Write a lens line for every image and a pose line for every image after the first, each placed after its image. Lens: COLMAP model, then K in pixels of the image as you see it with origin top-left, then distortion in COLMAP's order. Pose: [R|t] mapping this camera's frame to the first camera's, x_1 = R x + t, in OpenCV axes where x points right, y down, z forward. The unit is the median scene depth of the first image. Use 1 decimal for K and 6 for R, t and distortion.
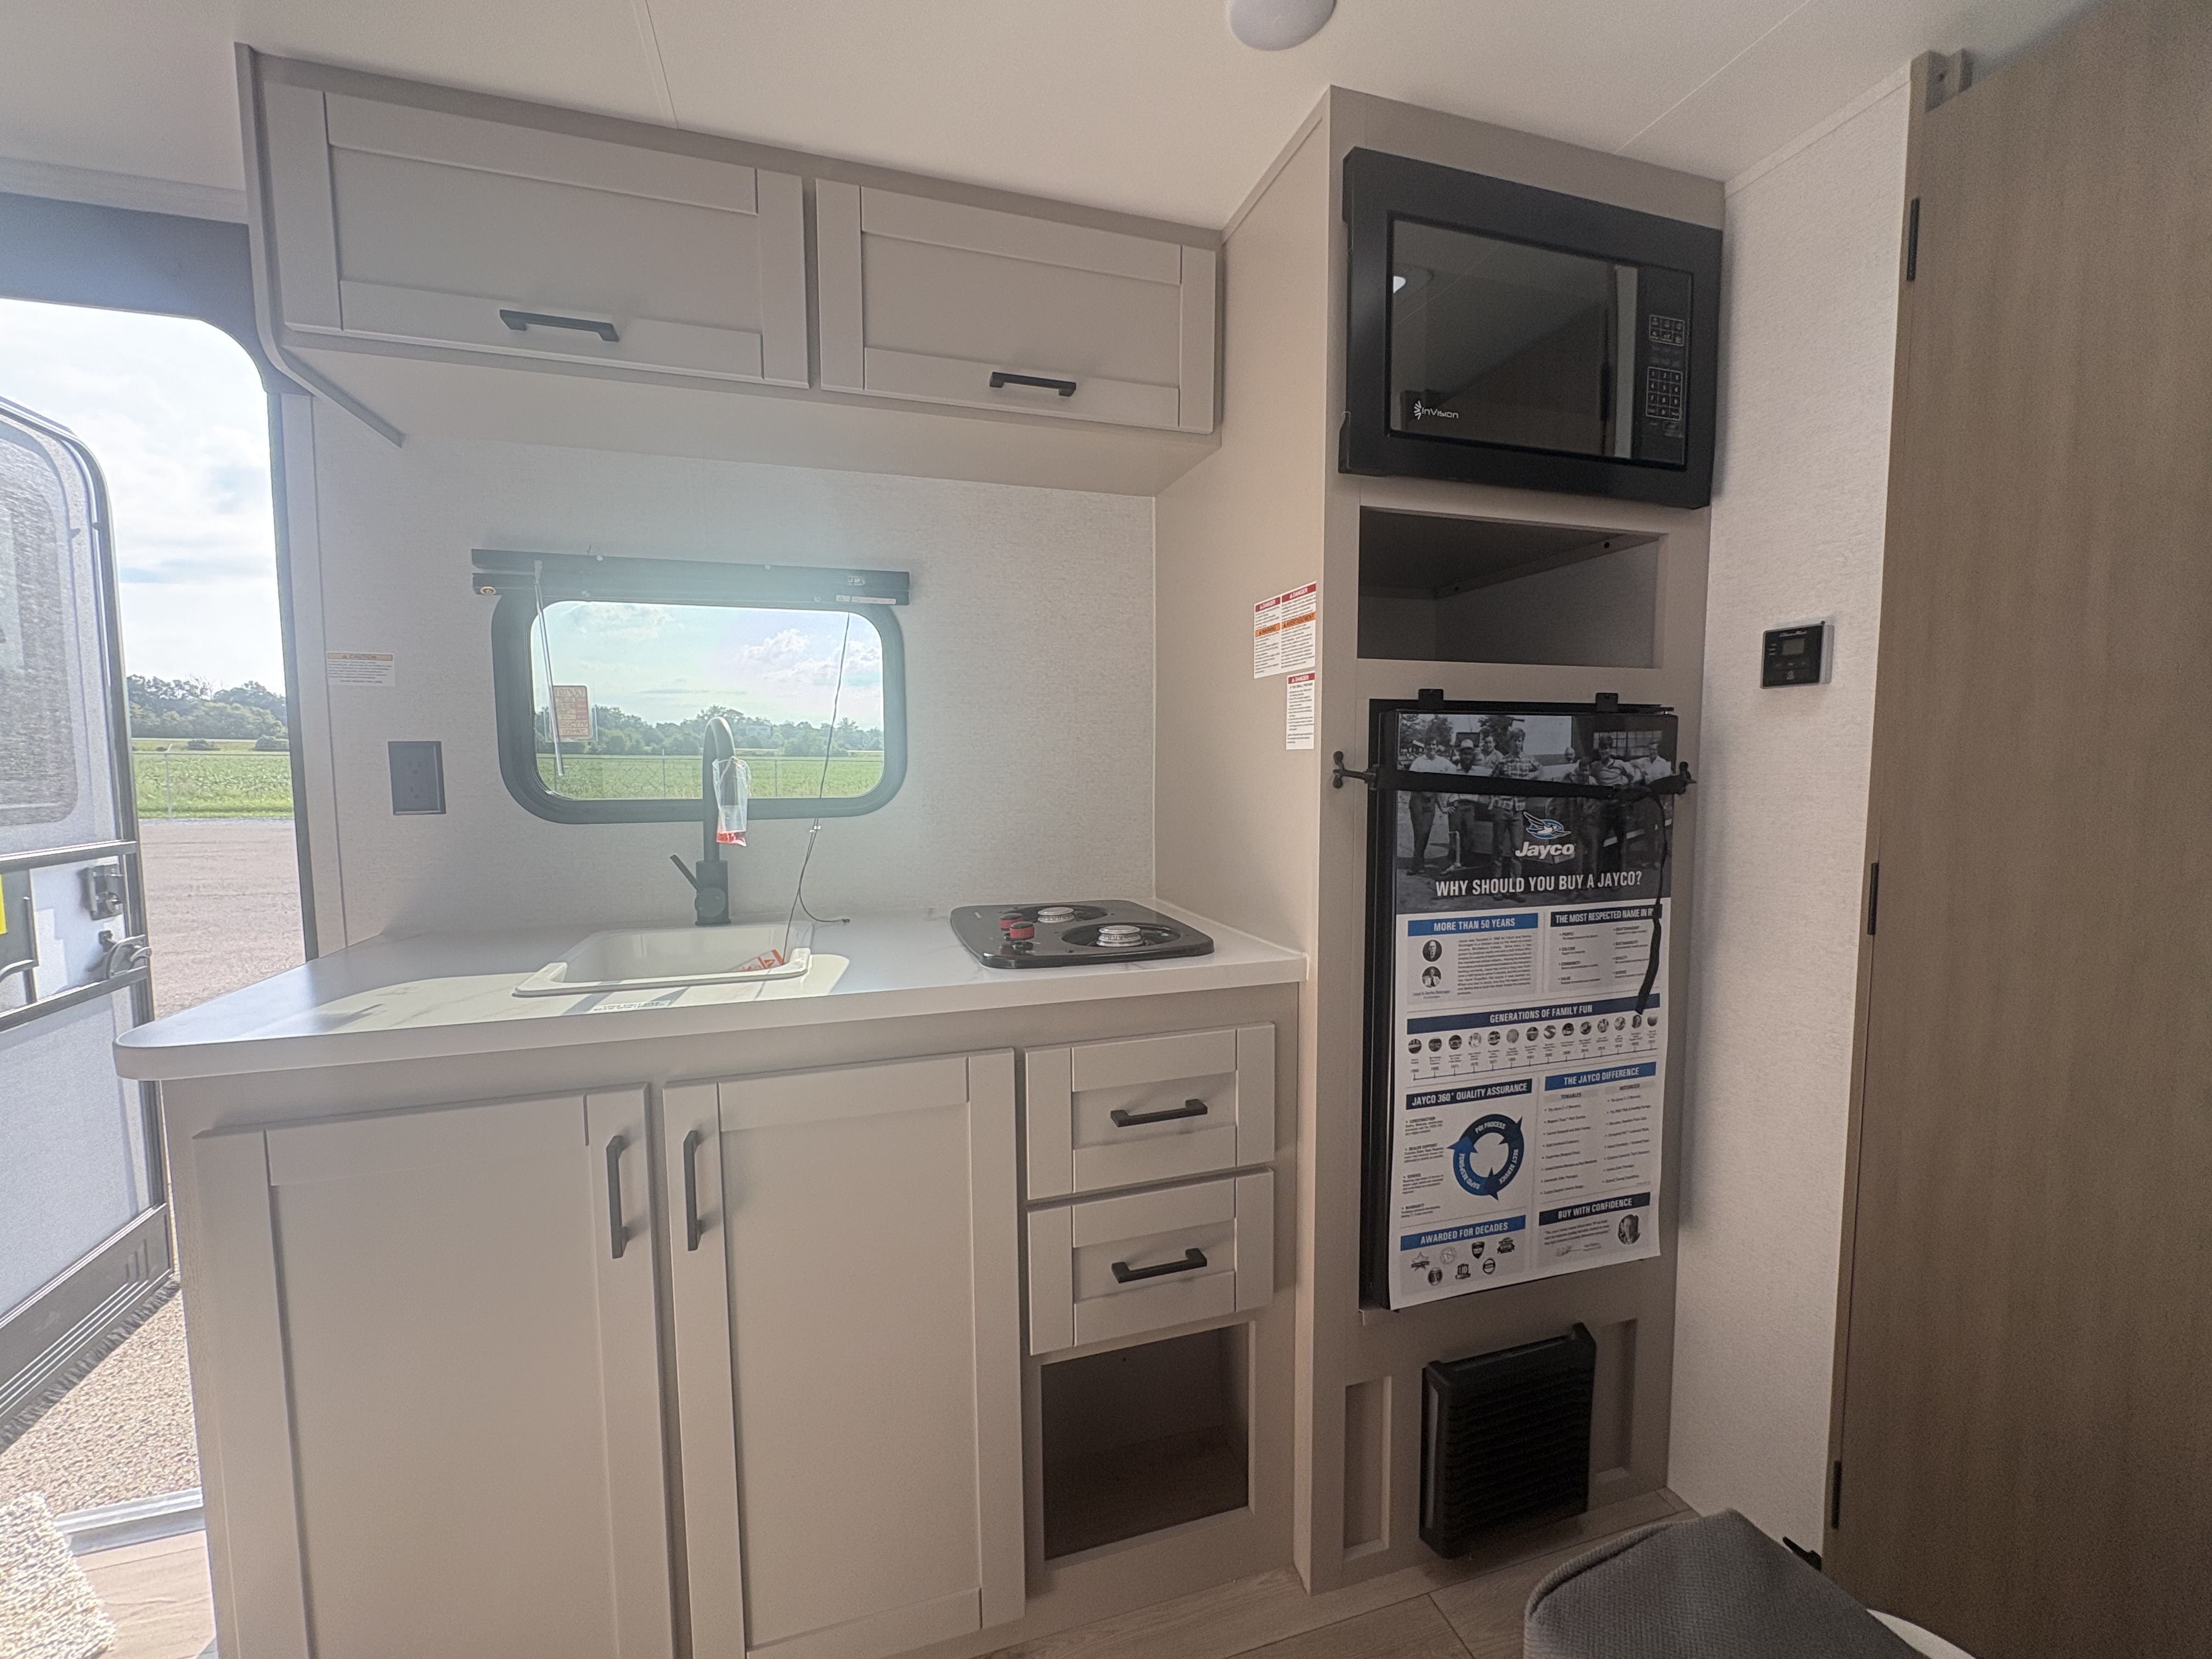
lens RADIAL K [[889.6, 0, 1106.0], [0, 889.6, 829.5], [0, 0, 1]] dist [0.000374, 0.000006]
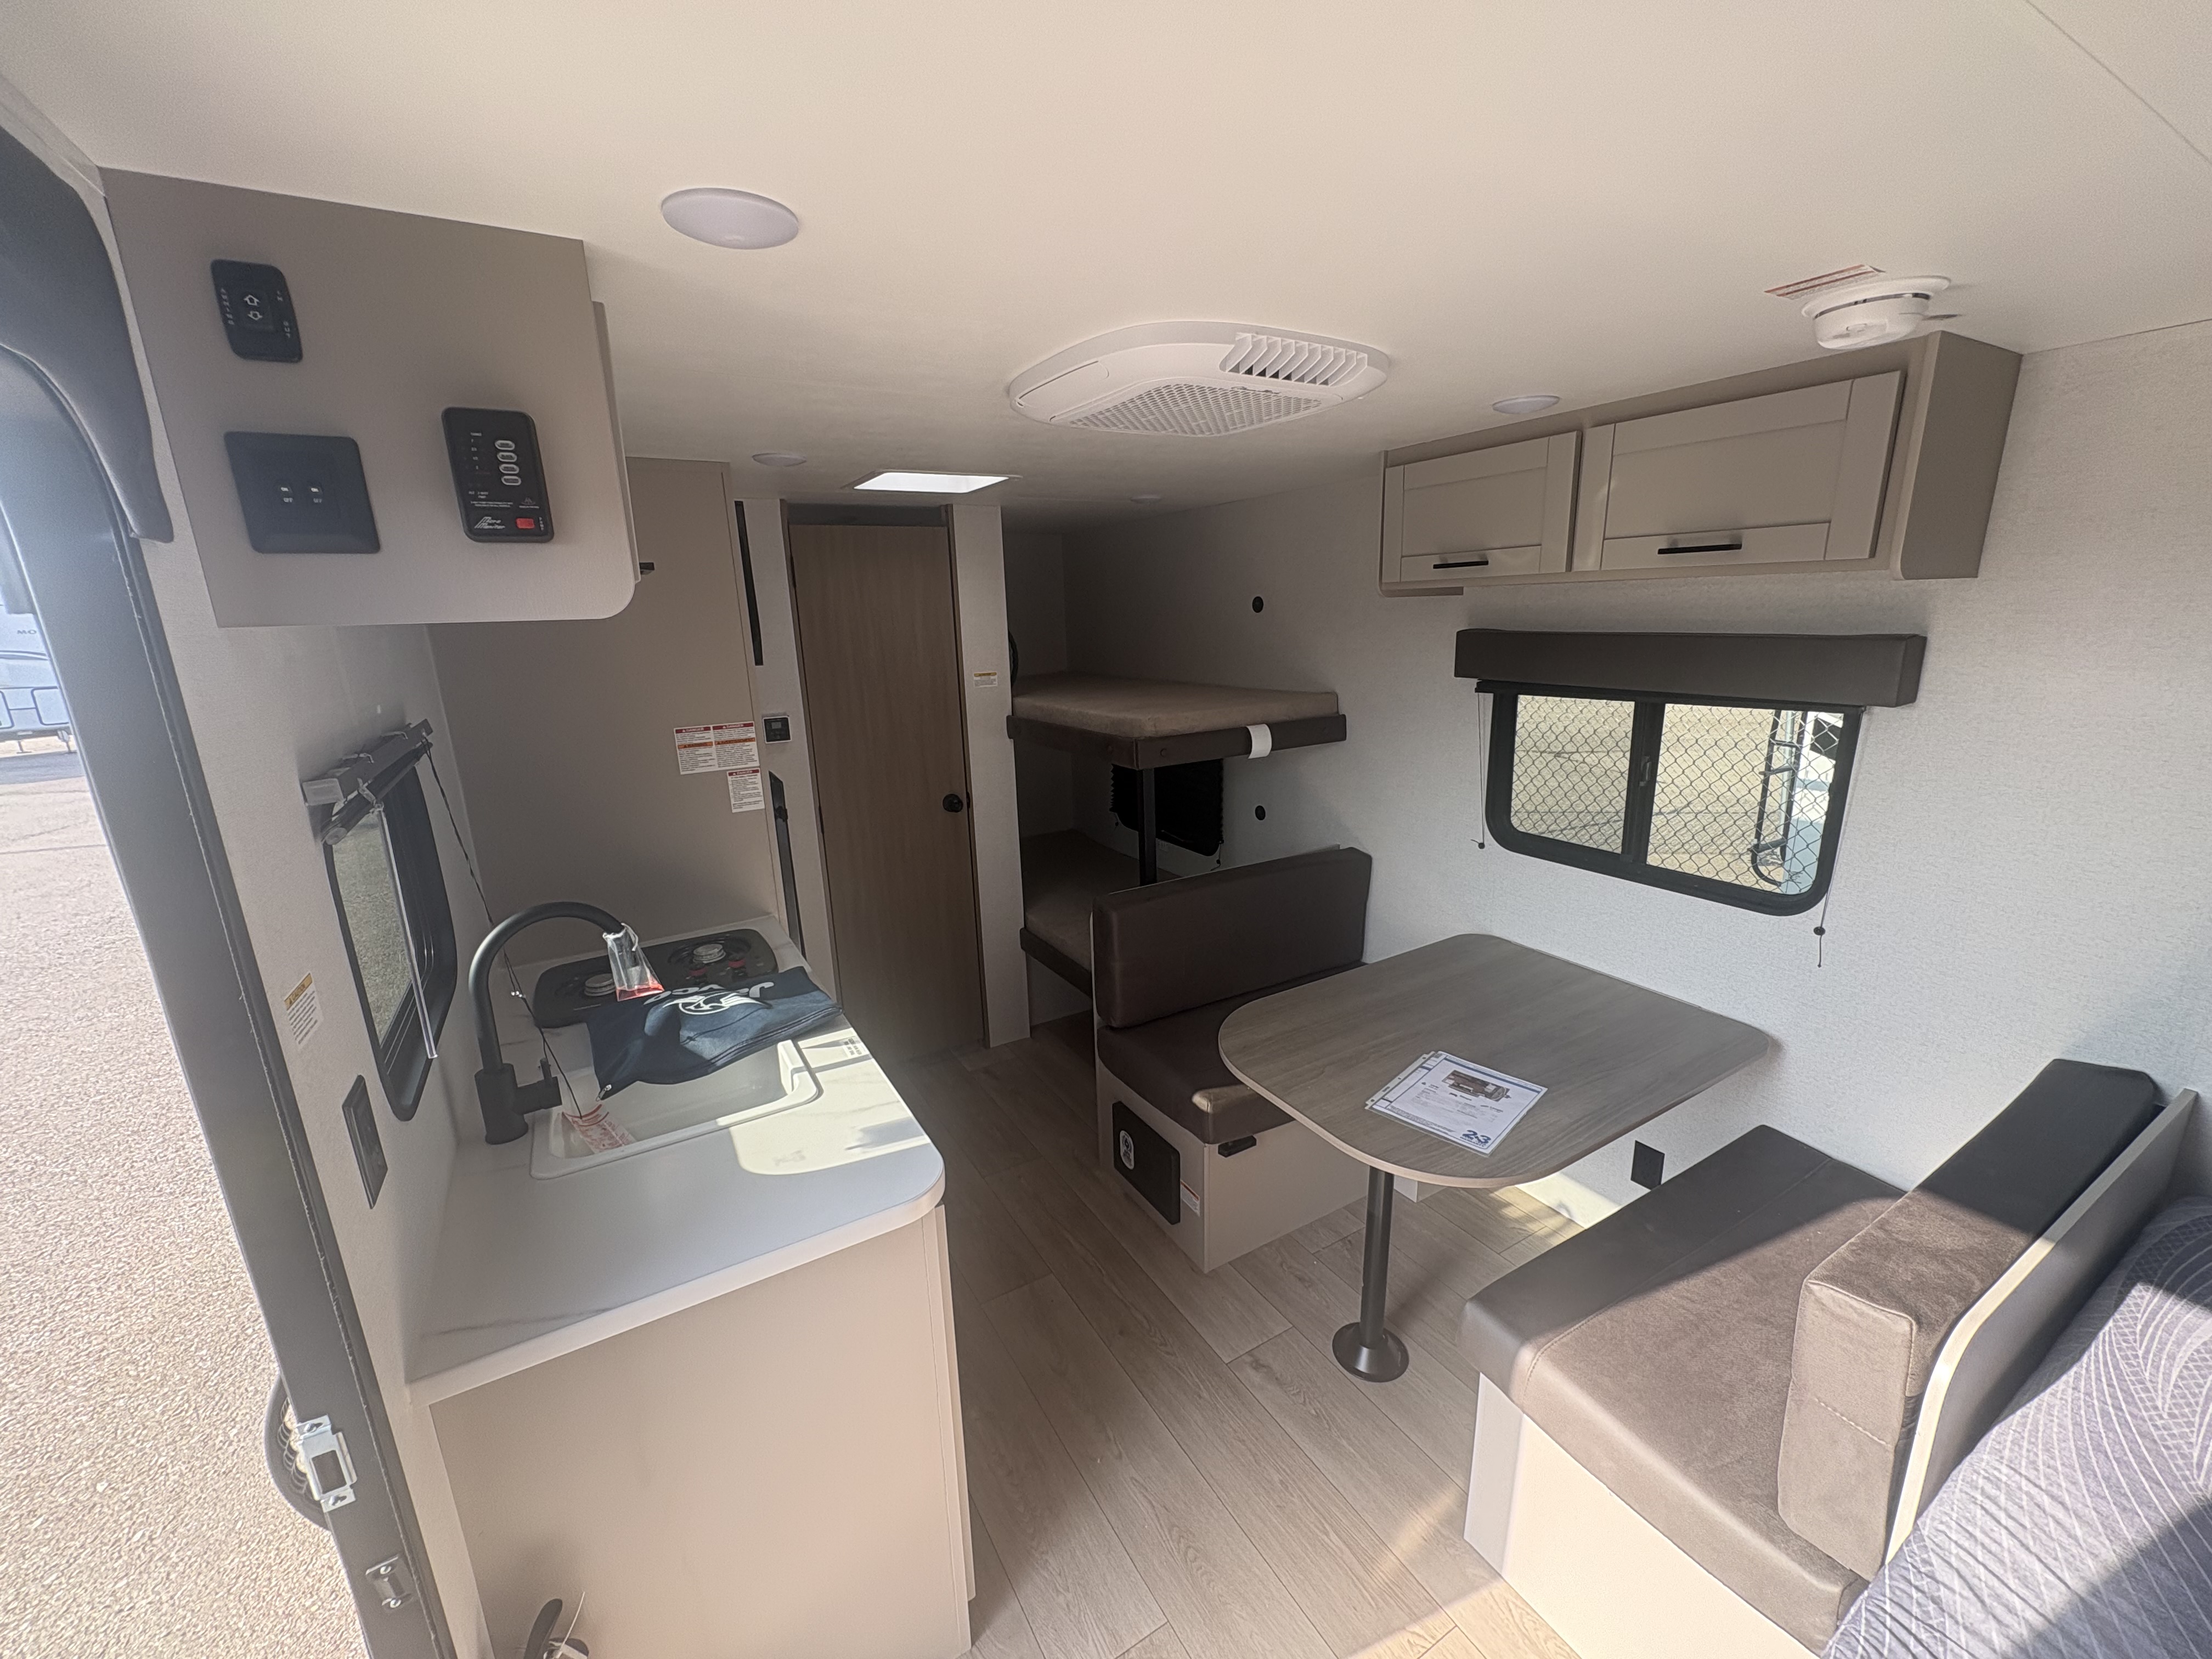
lens RADIAL K [[889.6, 0, 1106.0], [0, 889.6, 829.5], [0, 0, 1]] dist [0.000374, 0.000006]
pose [[-0.223202, -0.221091, 0.949368, -1.622762], [0.115182, 0.961133, 0.250911, -0.410158], [-0.967943, 0.165354, -0.189061, 0.619111]]
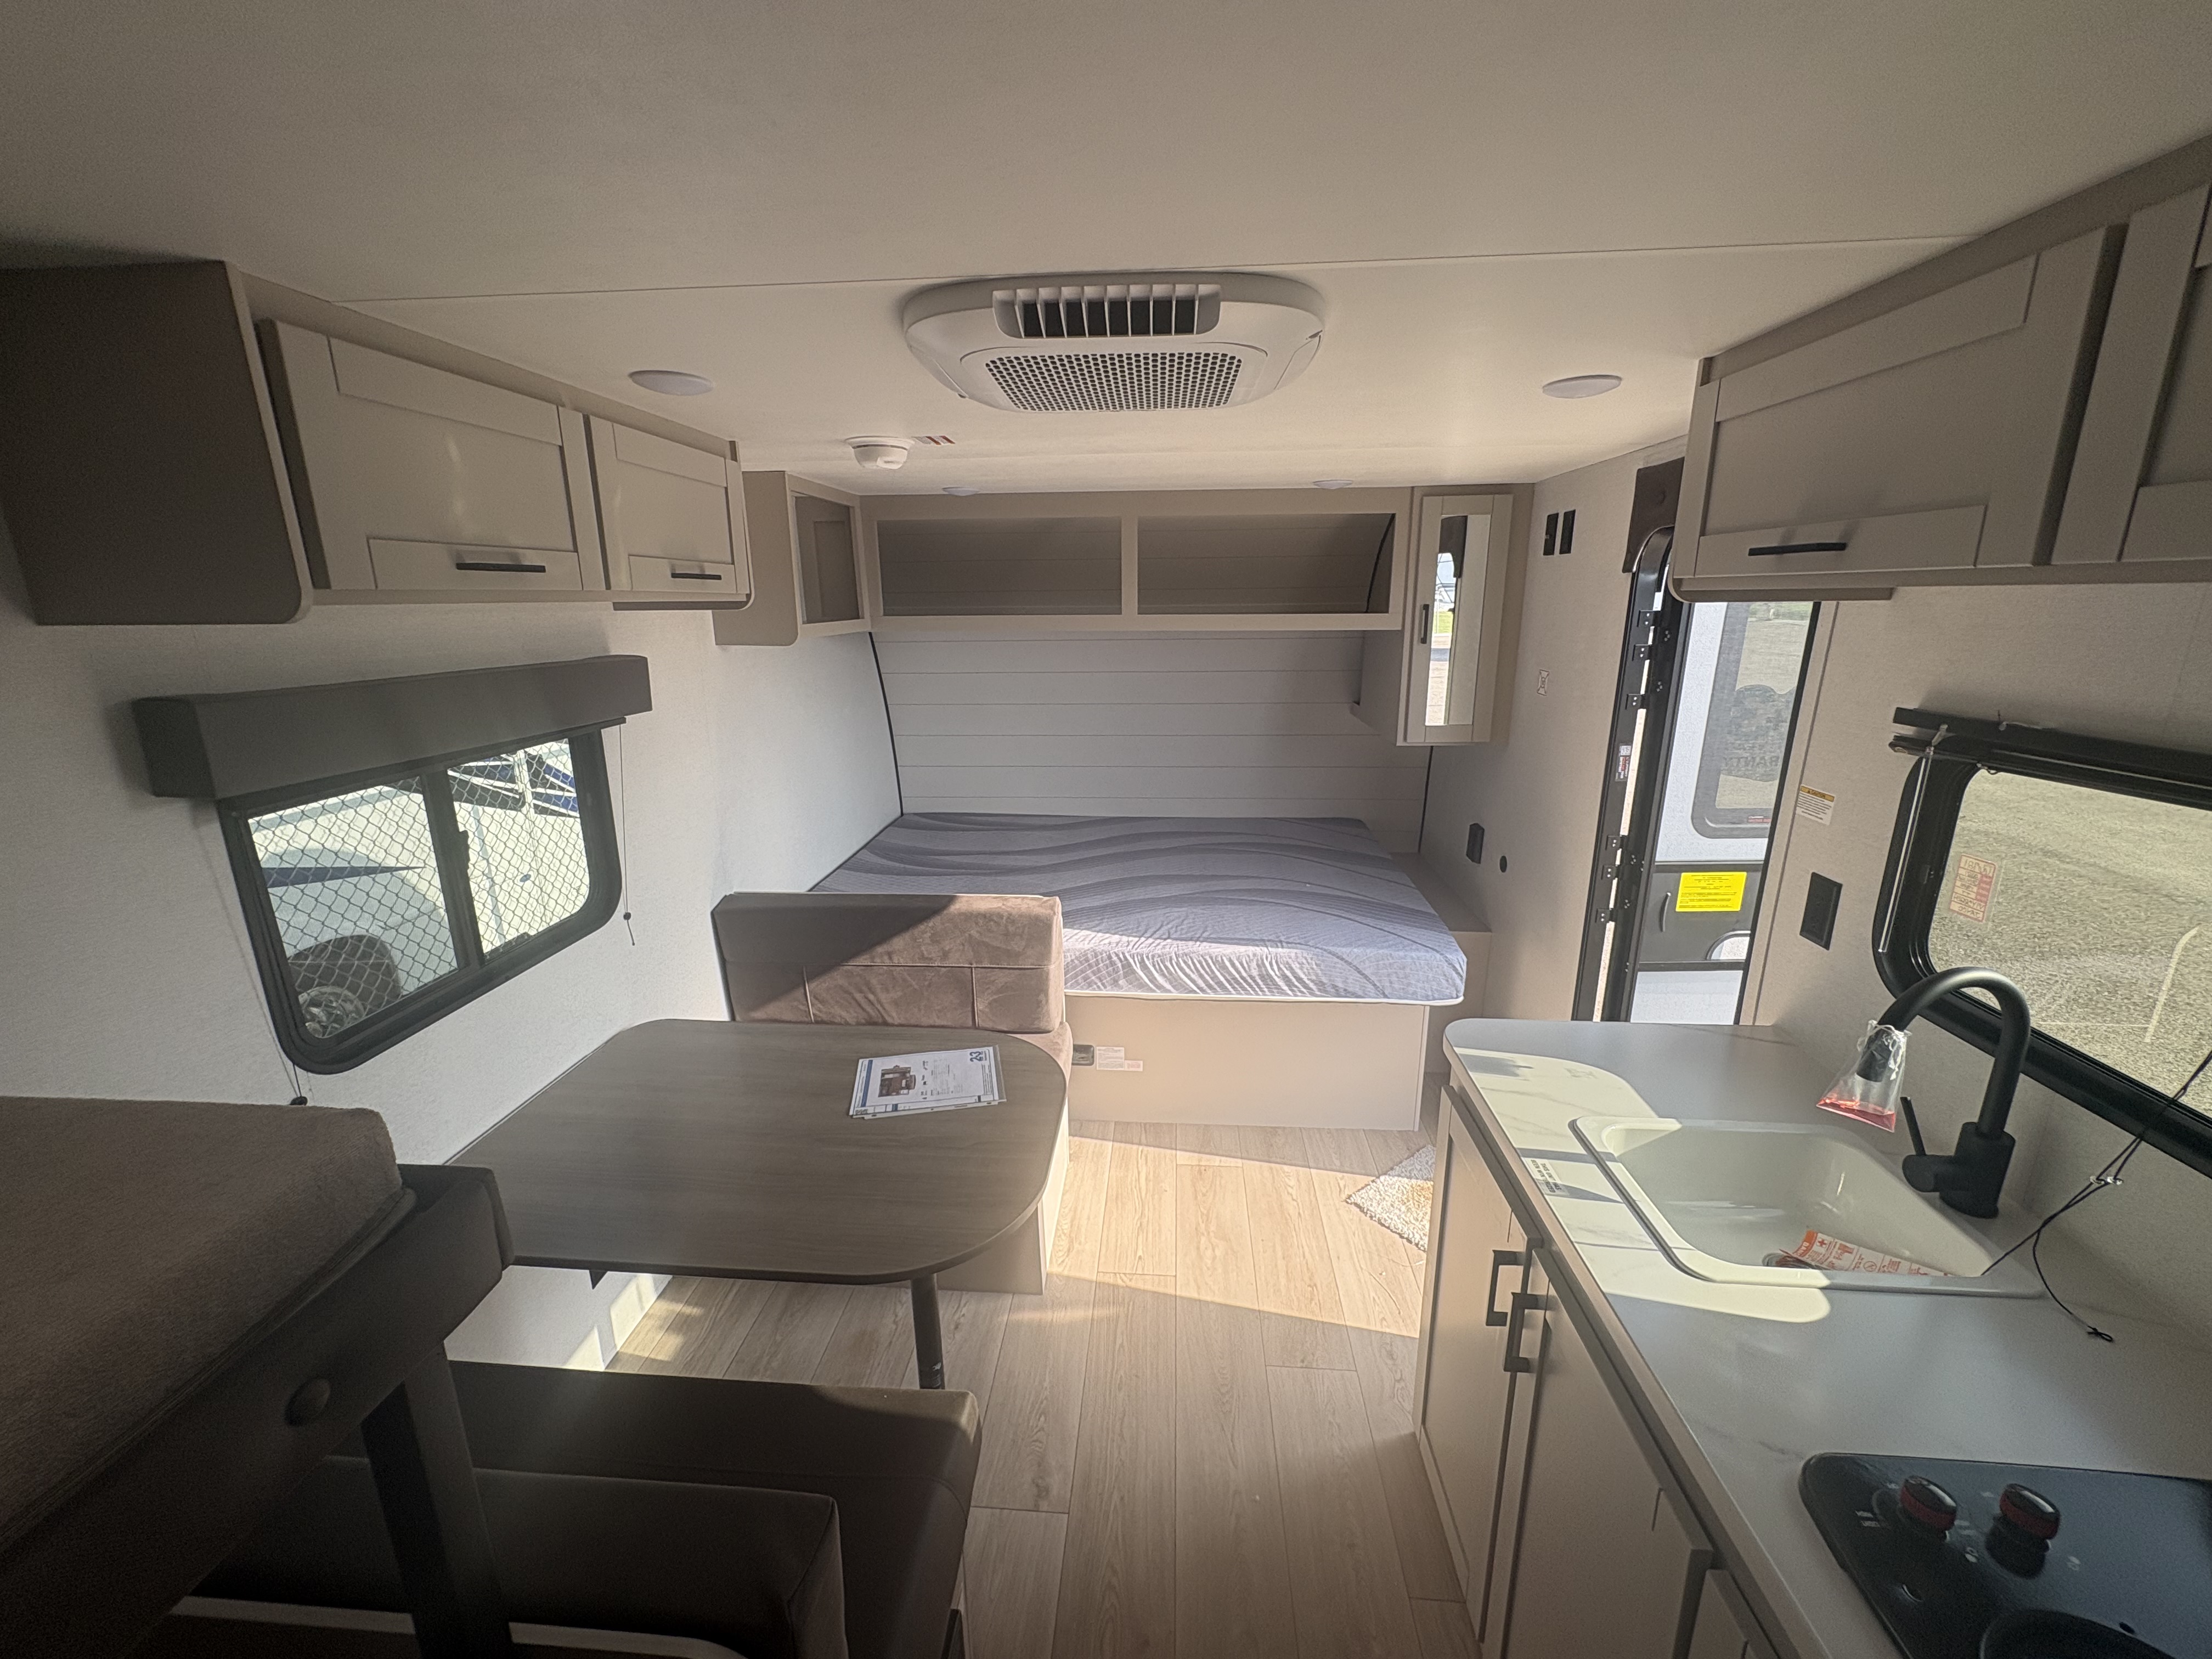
lens RADIAL K [[889.6, 0, 1106.0], [0, 889.6, 829.5], [0, 0, 1]] dist [0.000374, 0.000006]
pose [[-0.367506, 0.241618, -0.898087, 0.528308], [-0.067226, 0.956235, 0.284772, -0.437408], [0.927588, 0.165030, -0.335180, 0.599303]]
